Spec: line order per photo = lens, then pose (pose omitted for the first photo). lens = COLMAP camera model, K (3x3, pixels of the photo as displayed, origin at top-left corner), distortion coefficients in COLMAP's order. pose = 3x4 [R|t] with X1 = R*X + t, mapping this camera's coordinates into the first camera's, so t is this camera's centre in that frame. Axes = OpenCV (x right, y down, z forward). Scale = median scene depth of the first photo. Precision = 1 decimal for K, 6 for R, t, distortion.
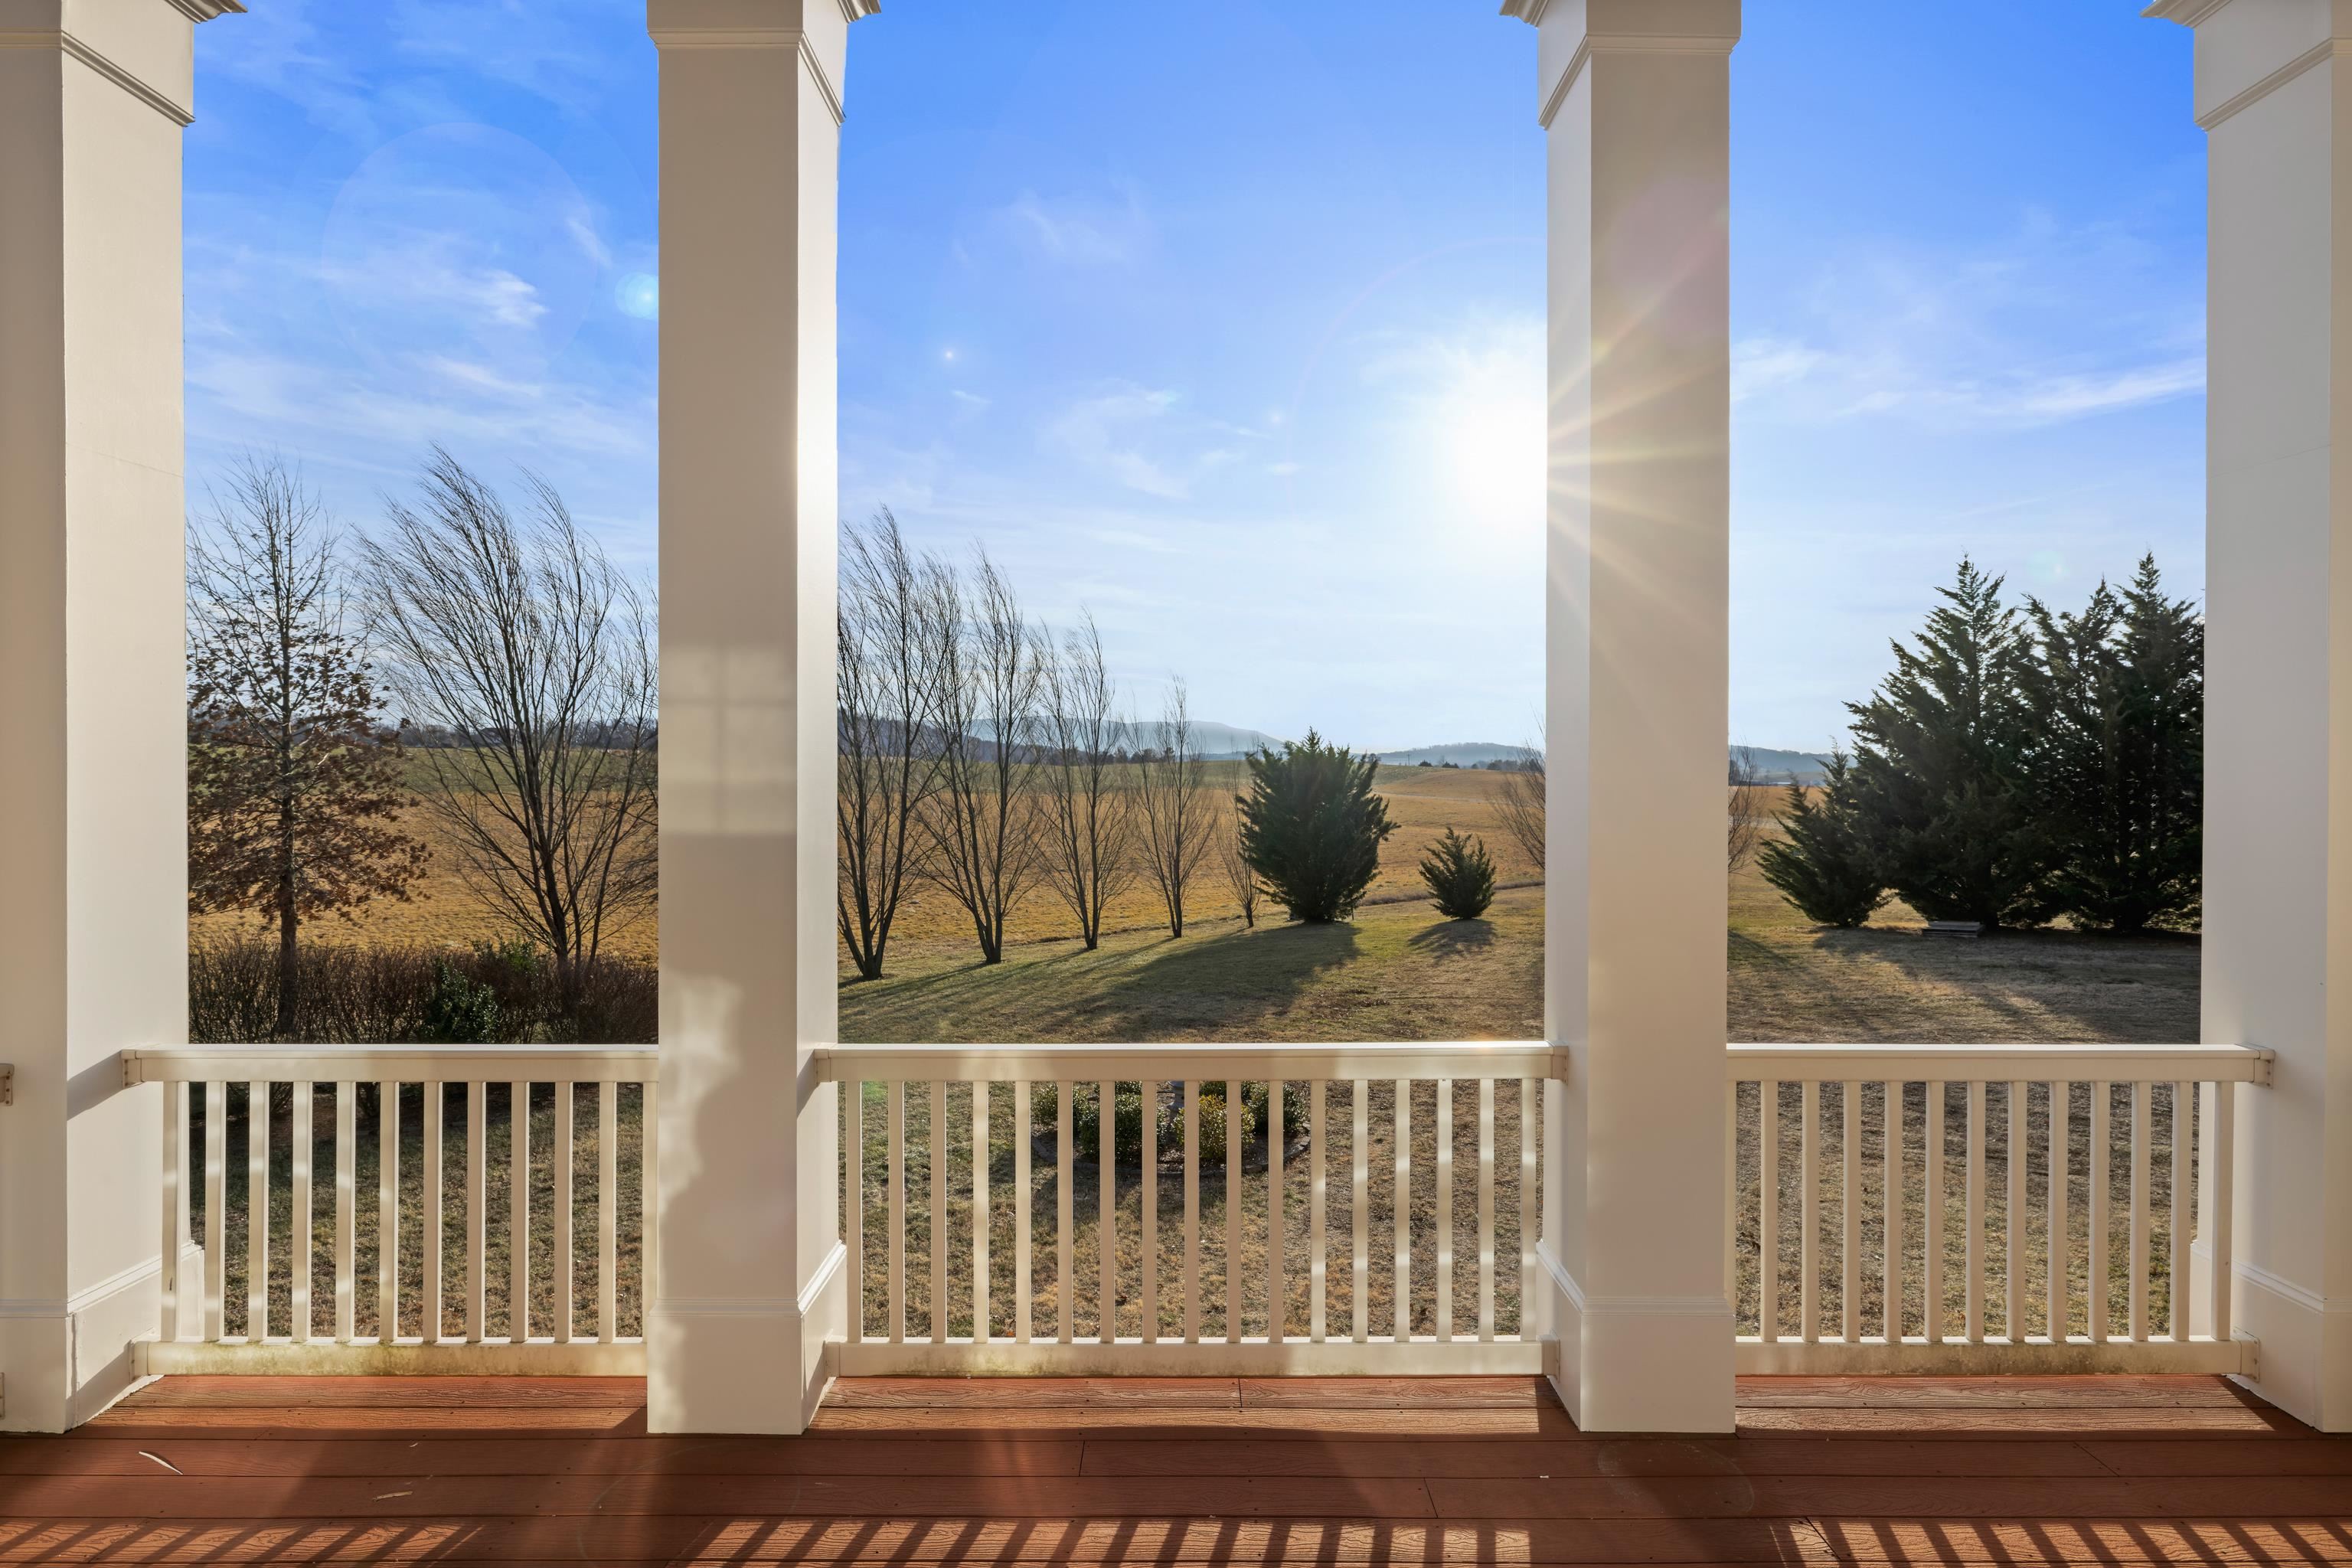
lens RADIAL K [[1152.3, 0, 1176.0], [0, 1152.3, 784.0], [0, 0, 1]] dist [-0.000860, -0.000018]
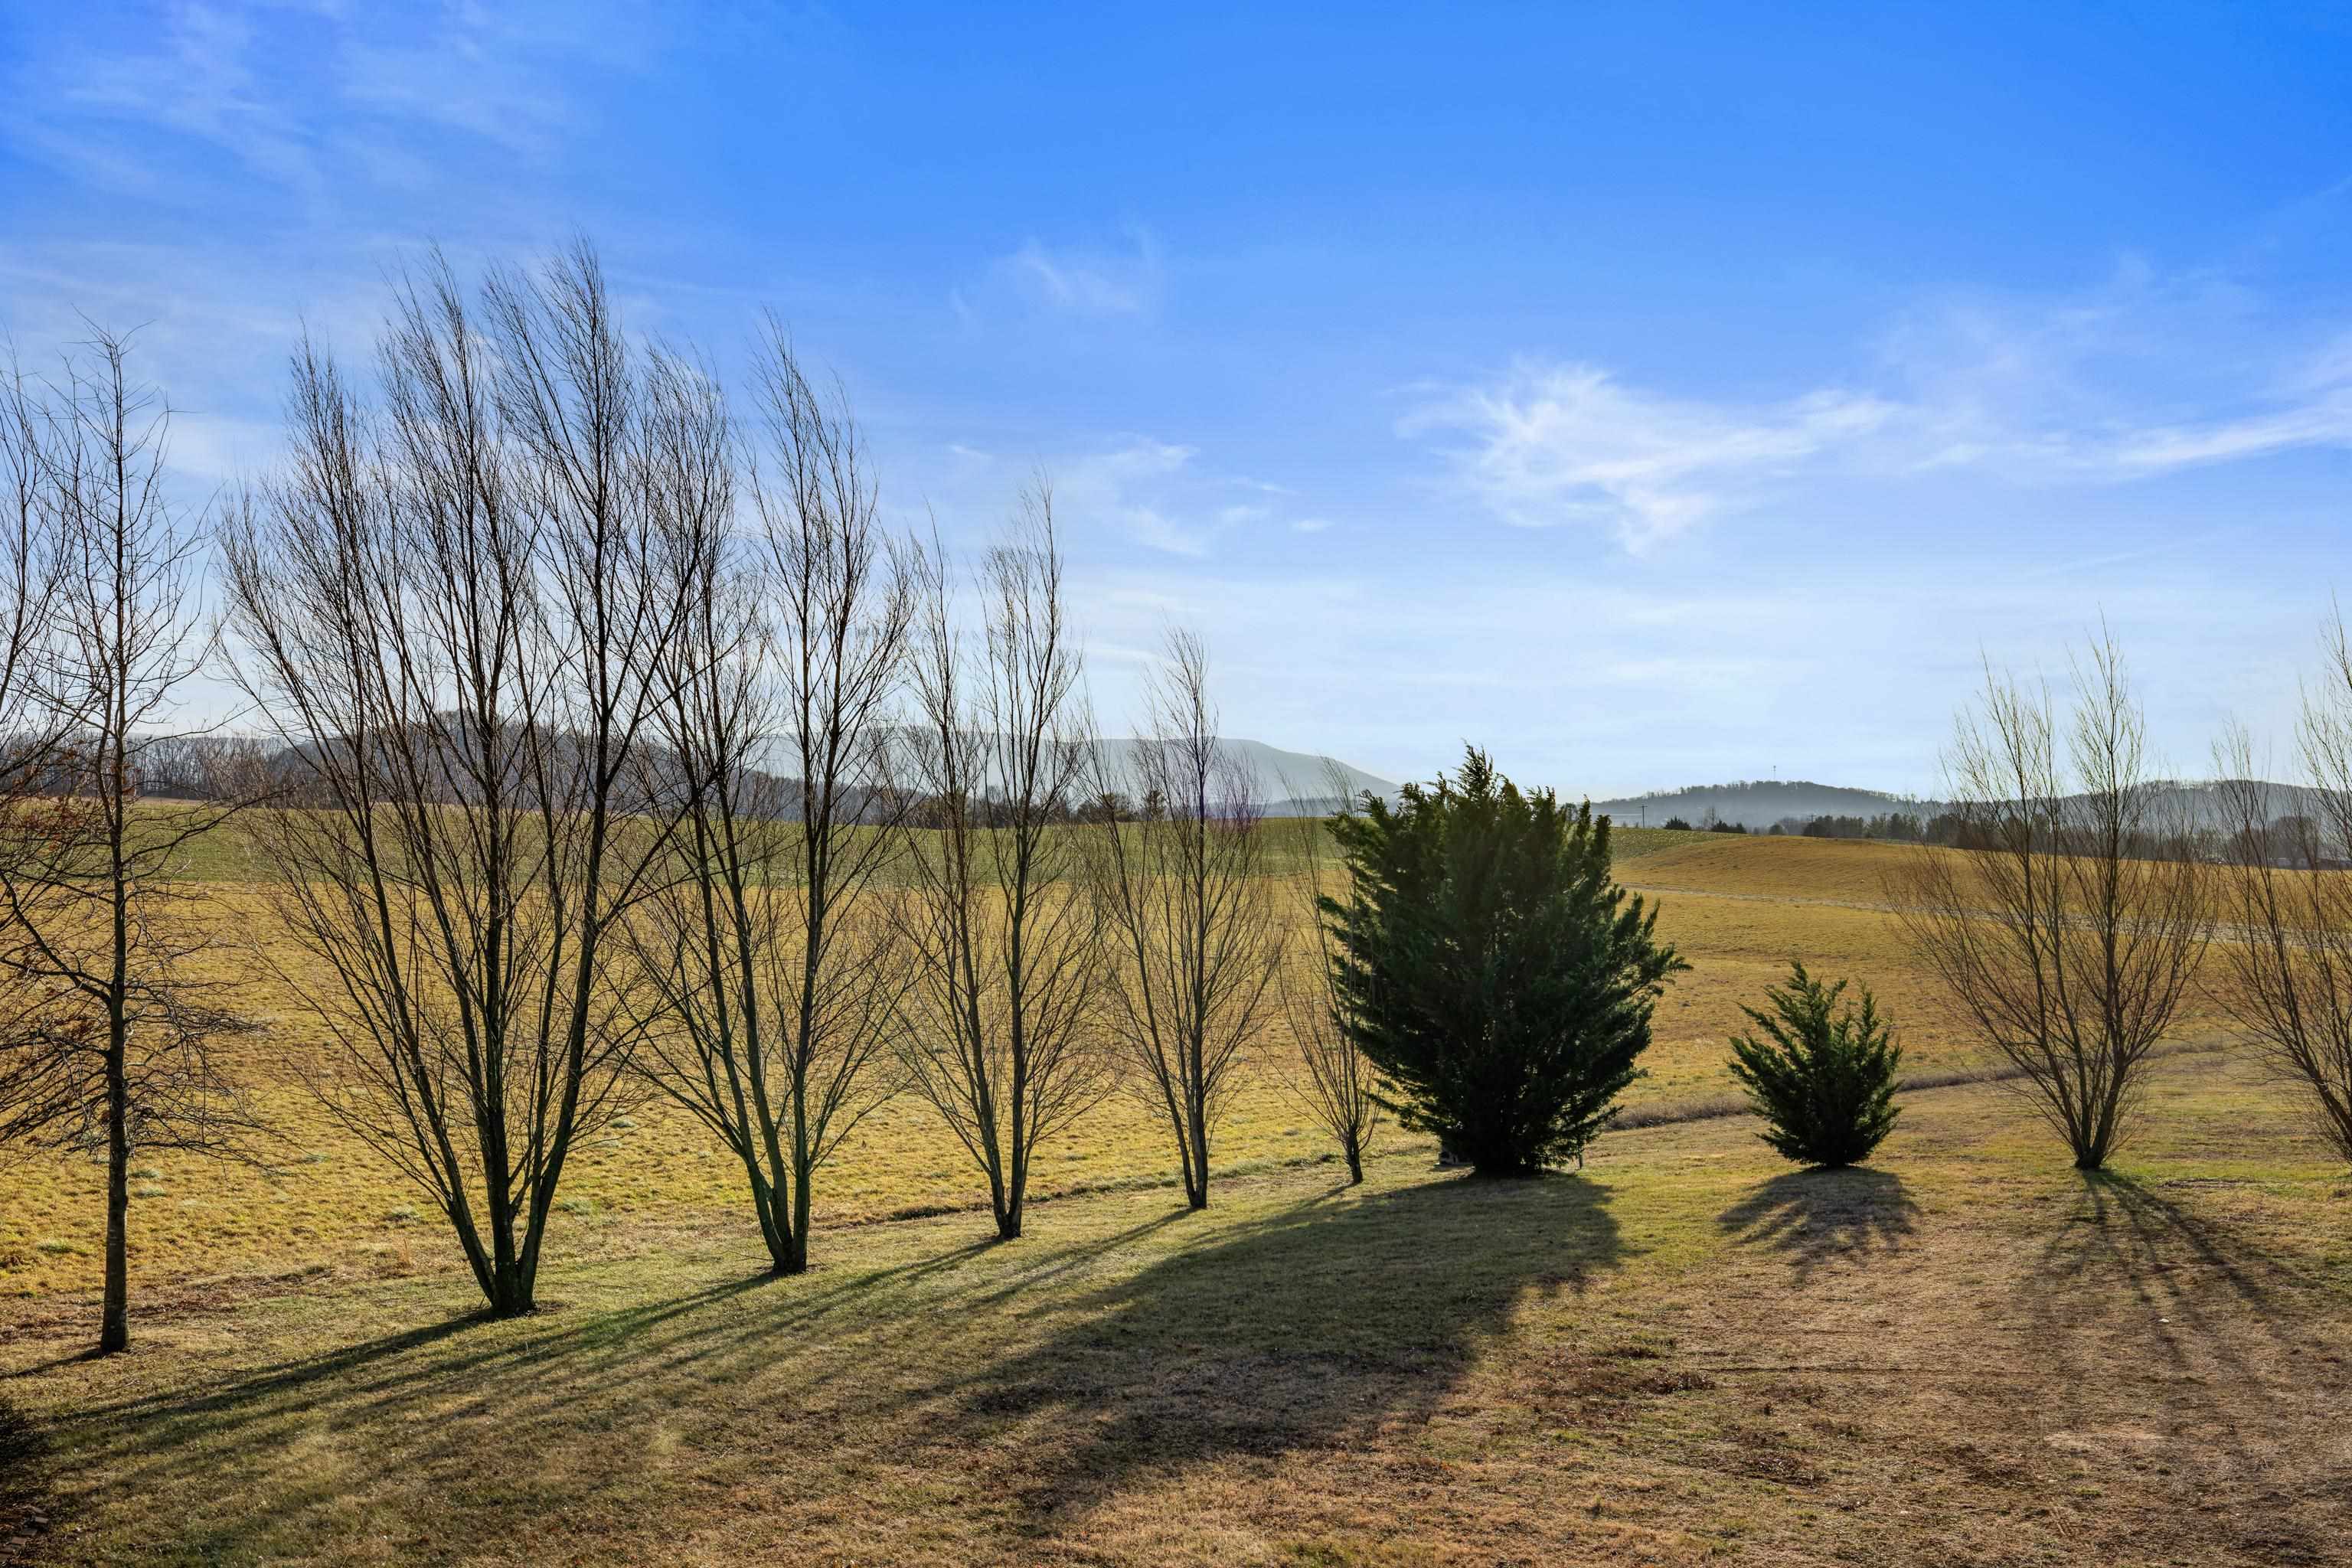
lens RADIAL K [[2029.4, 0, 1176.6], [0, 2029.4, 681.2], [0, 0, 1]] dist [0.005729, 0.002033]
pose [[0.999626, 0.001295, 0.027315, -0.030241], [0.001108, 0.996140, -0.087770, -0.003542], [-0.027323, 0.087767, 0.995766, 0.193246]]
